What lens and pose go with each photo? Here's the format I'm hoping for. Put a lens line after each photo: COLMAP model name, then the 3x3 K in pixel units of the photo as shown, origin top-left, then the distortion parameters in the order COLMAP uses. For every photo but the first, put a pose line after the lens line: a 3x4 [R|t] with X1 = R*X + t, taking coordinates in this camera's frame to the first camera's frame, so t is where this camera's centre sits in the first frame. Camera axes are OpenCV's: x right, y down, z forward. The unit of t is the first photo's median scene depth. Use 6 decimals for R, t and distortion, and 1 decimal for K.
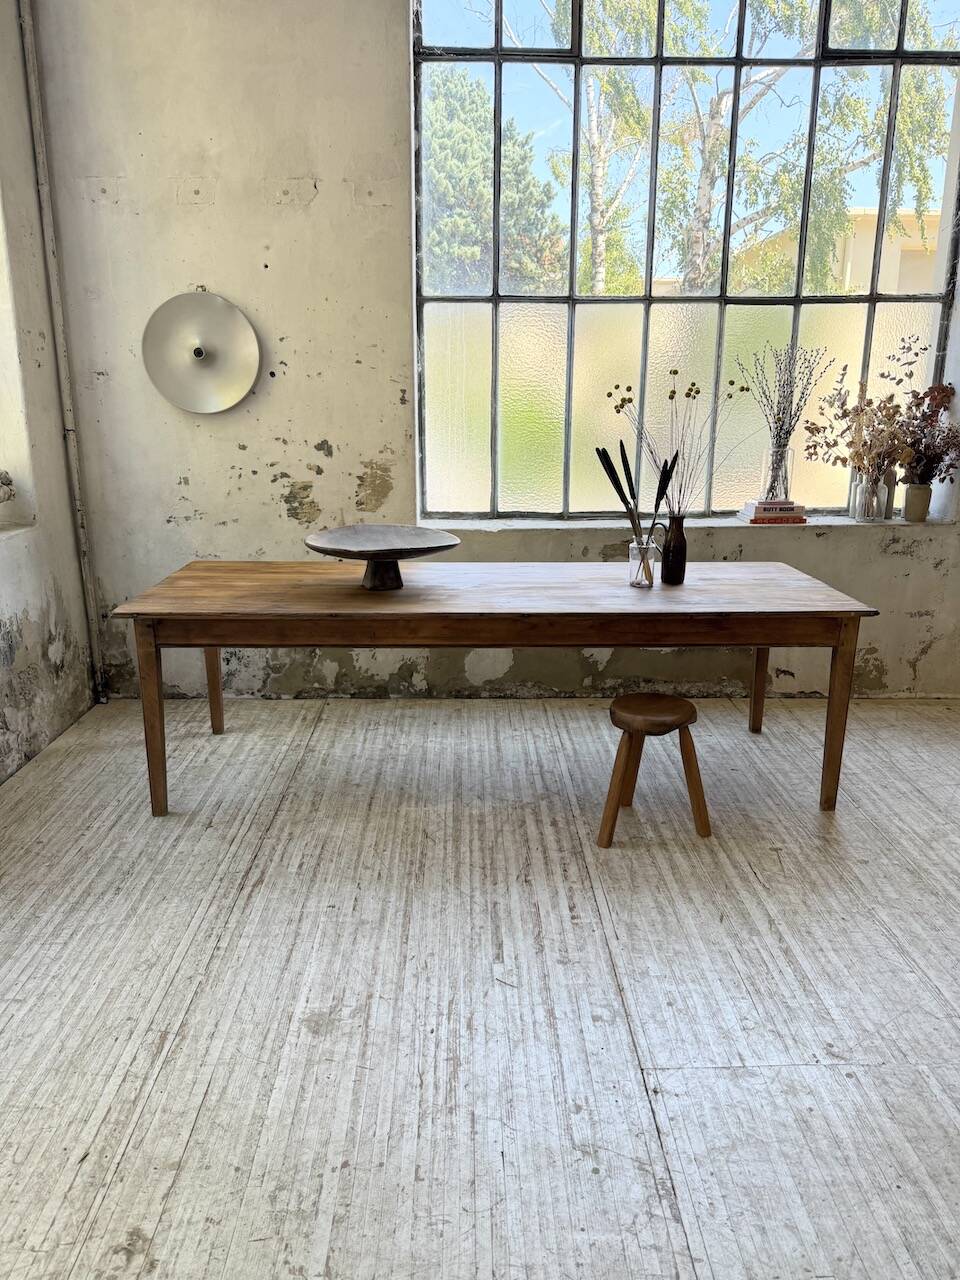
lens RADIAL K [[897.1, 0, 483.8], [0, 897.1, 641.7], [0, 0, 1]] dist [0.081639, -0.132101]
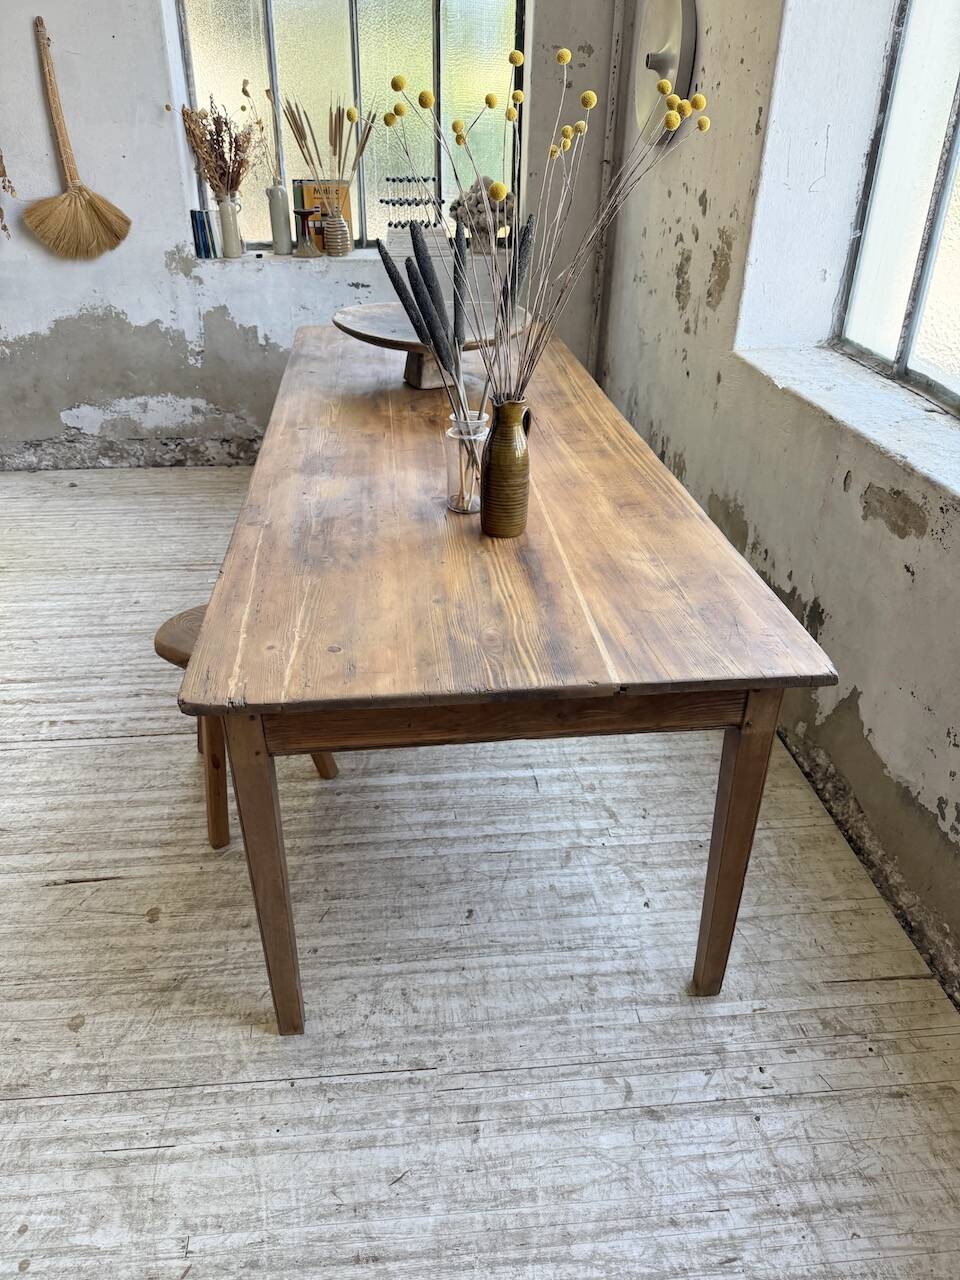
lens RADIAL K [[907.4, 0, 471.8], [0, 907.4, 635.6], [0, 0, 1]] dist [0.017987, -0.041117]
pose [[0.071129, 0.492576, -0.867358, 0.618350], [-0.266299, 0.847376, 0.459390, -0.222472], [0.961263, 0.198300, 0.191445, 0.824987]]
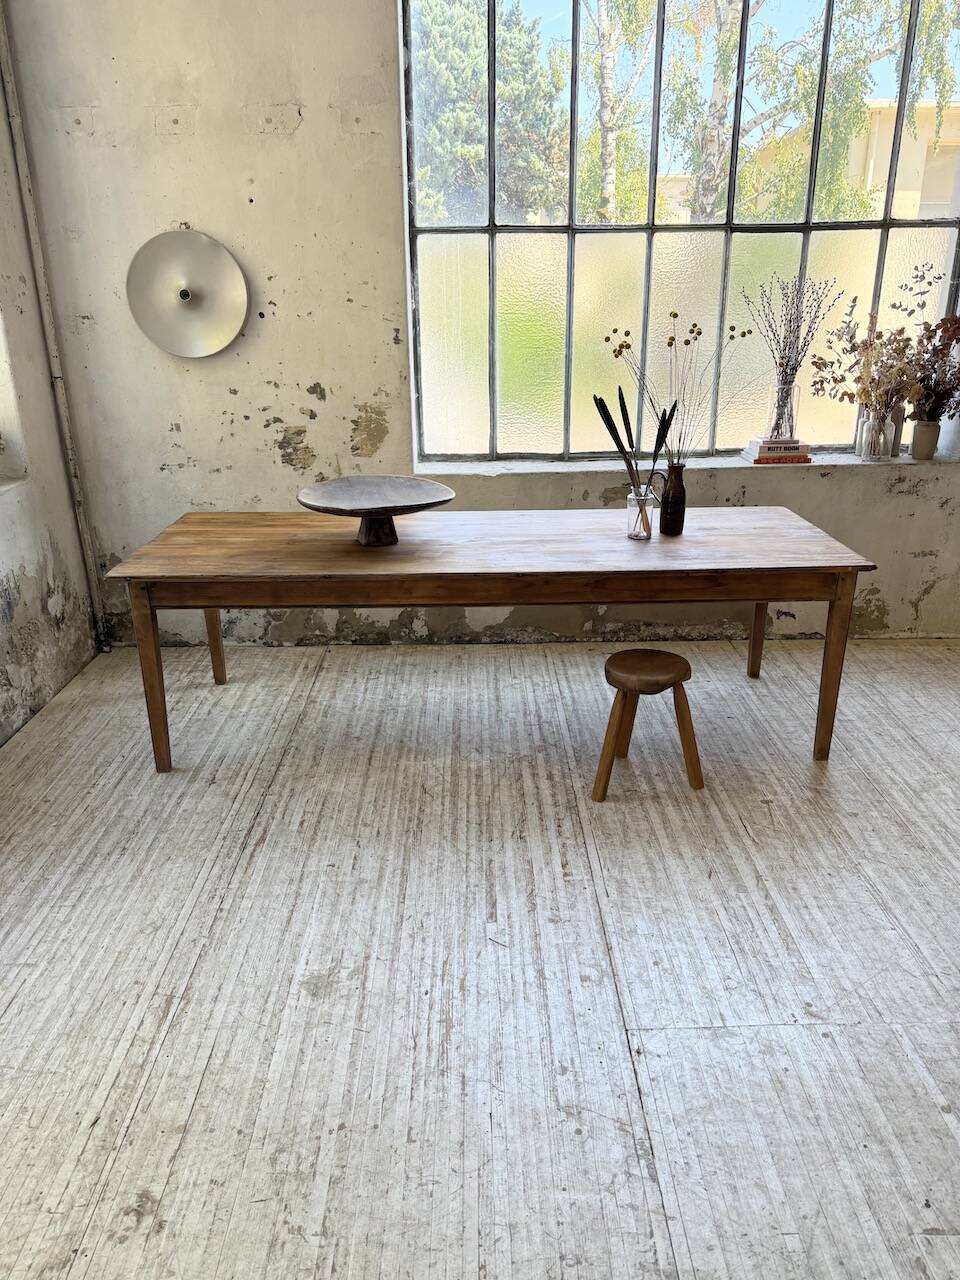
lens RADIAL K [[894.6, 0, 488.3], [0, 894.6, 647.7], [0, 0, 1]] dist [0.099357, -0.173393]
pose [[0.999917, -0.009687, -0.008517, 0.014914], [0.010494, 0.994882, 0.100493, -0.038197], [0.007500, -0.100574, 0.994901, 0.002947]]
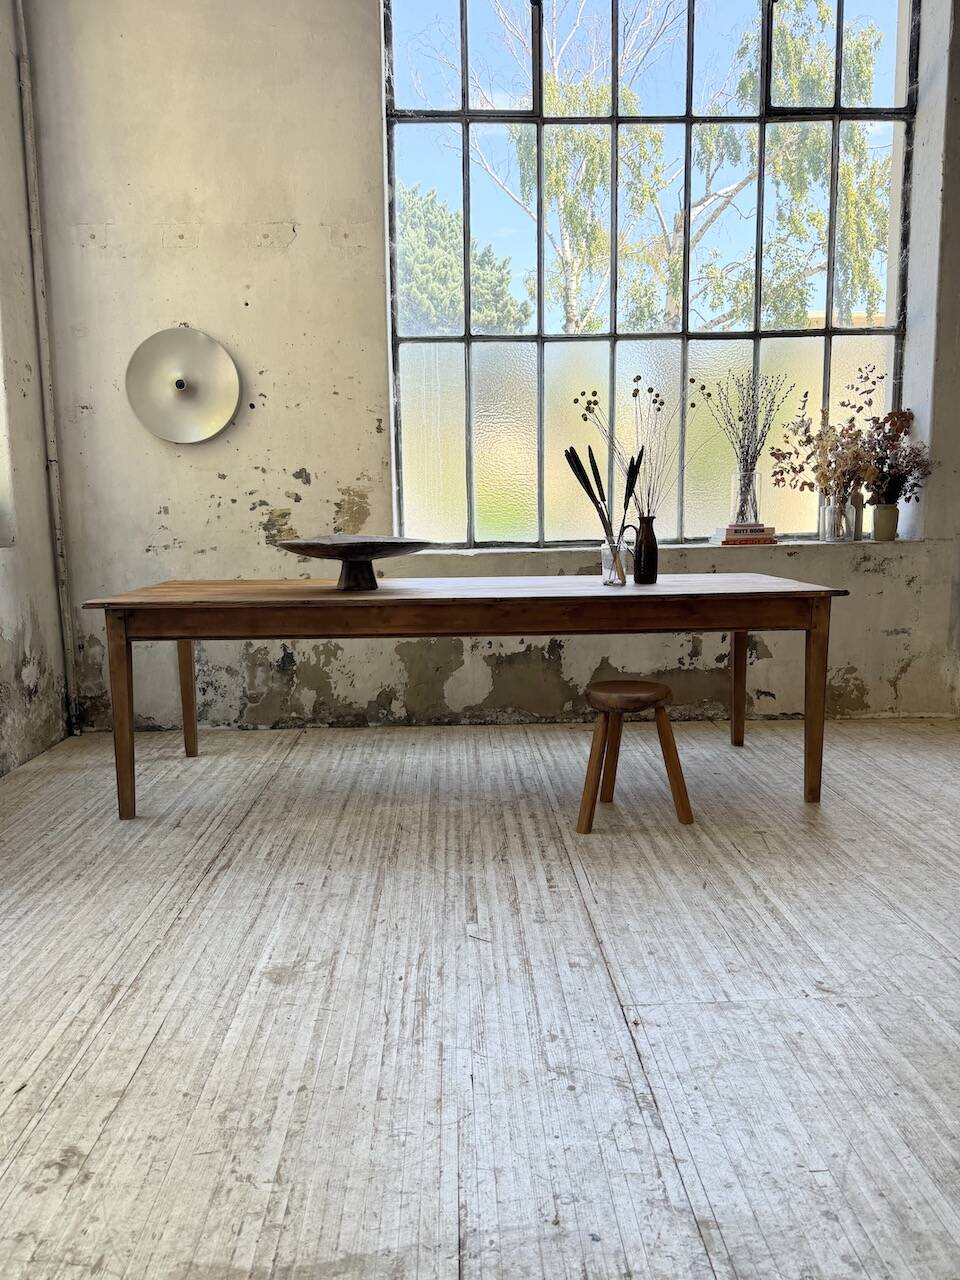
lens RADIAL K [[895.6, 0, 479.4], [0, 895.6, 642.1], [0, 0, 1]] dist [0.099732, -0.175025]
pose [[0.999797, -0.018854, 0.007043, 0.014081], [0.019578, 0.992212, -0.123013, 0.109869], [-0.004669, 0.123126, 0.992380, 0.009030]]
